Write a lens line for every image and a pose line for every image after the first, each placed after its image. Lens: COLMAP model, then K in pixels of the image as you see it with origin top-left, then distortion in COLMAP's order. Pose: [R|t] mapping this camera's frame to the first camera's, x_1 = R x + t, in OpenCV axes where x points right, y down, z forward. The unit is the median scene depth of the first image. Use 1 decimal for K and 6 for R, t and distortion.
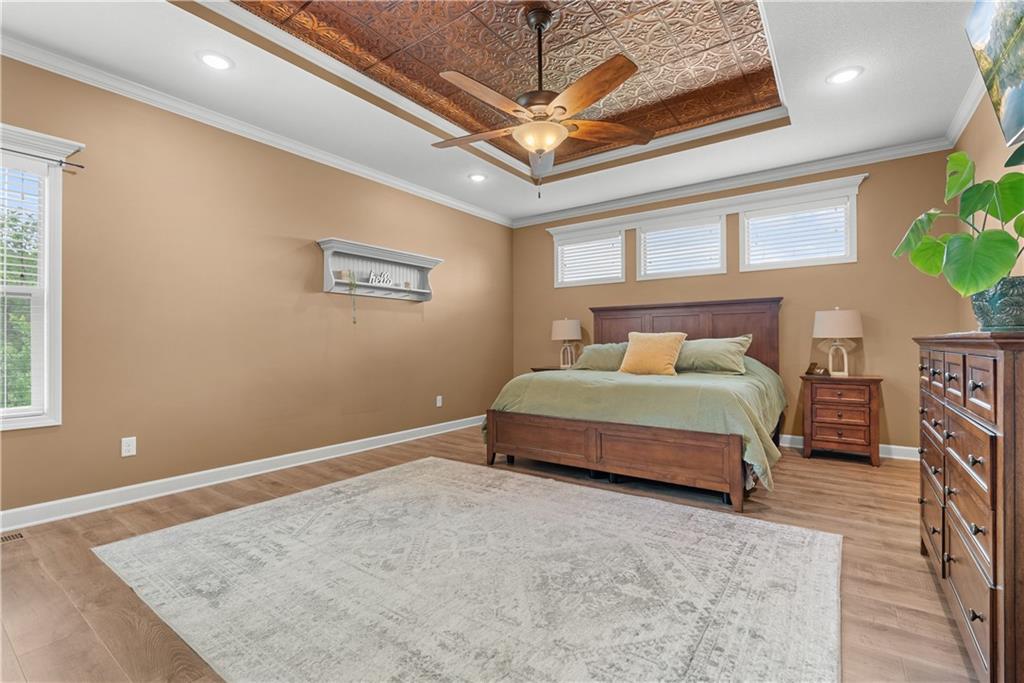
lens RADIAL K [[458.8, 0, 512.4], [0, 458.8, 349.4], [0, 0, 1]] dist [-0.008561, 0.000249]
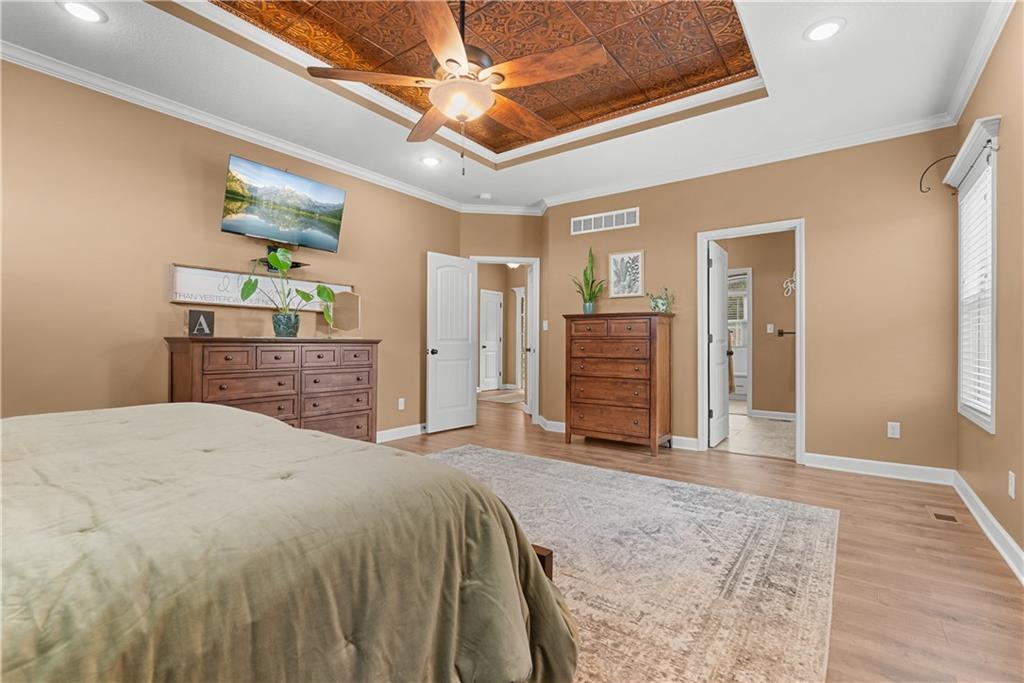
lens RADIAL K [[458.8, 0, 512.4], [0, 458.8, 349.4], [0, 0, 1]] dist [-0.008561, 0.000249]
pose [[-0.999926, -0.003948, 0.011508, -0.036516], [-0.003628, 0.999611, 0.027662, -0.020391], [-0.011612, 0.027618, -0.999551, 1.532596]]
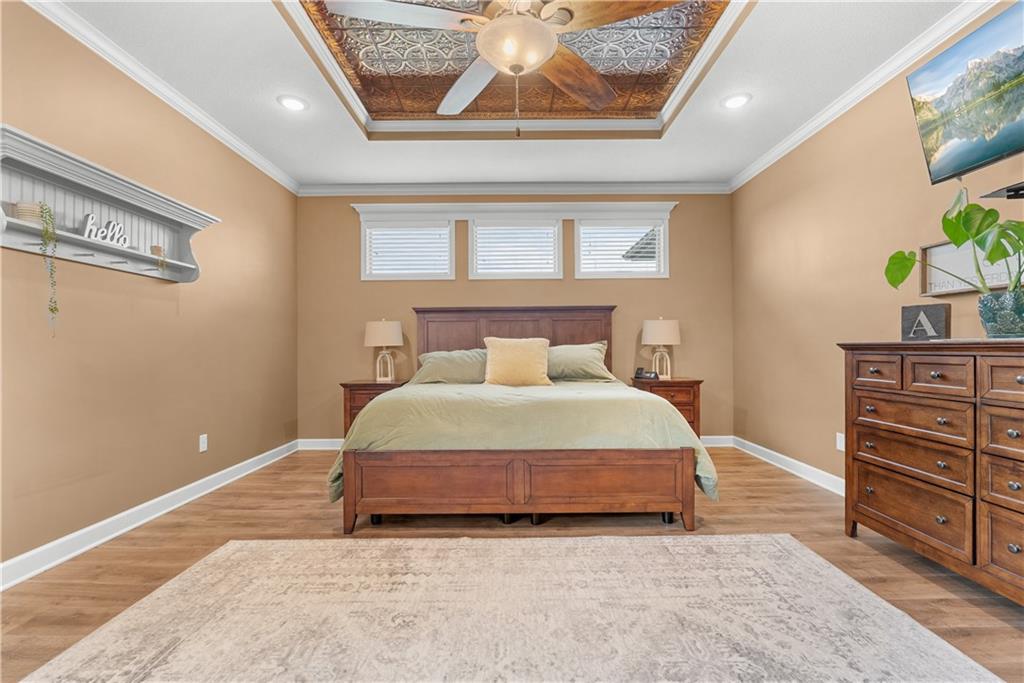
lens RADIAL K [[458.8, 0, 512.4], [0, 458.8, 349.4], [0, 0, 1]] dist [-0.008561, 0.000249]
pose [[0.810160, -0.001559, 0.586207, -0.285034], [0.011192, 0.999855, -0.012809, -0.004063], [-0.586102, 0.016938, 0.810060, 0.375694]]
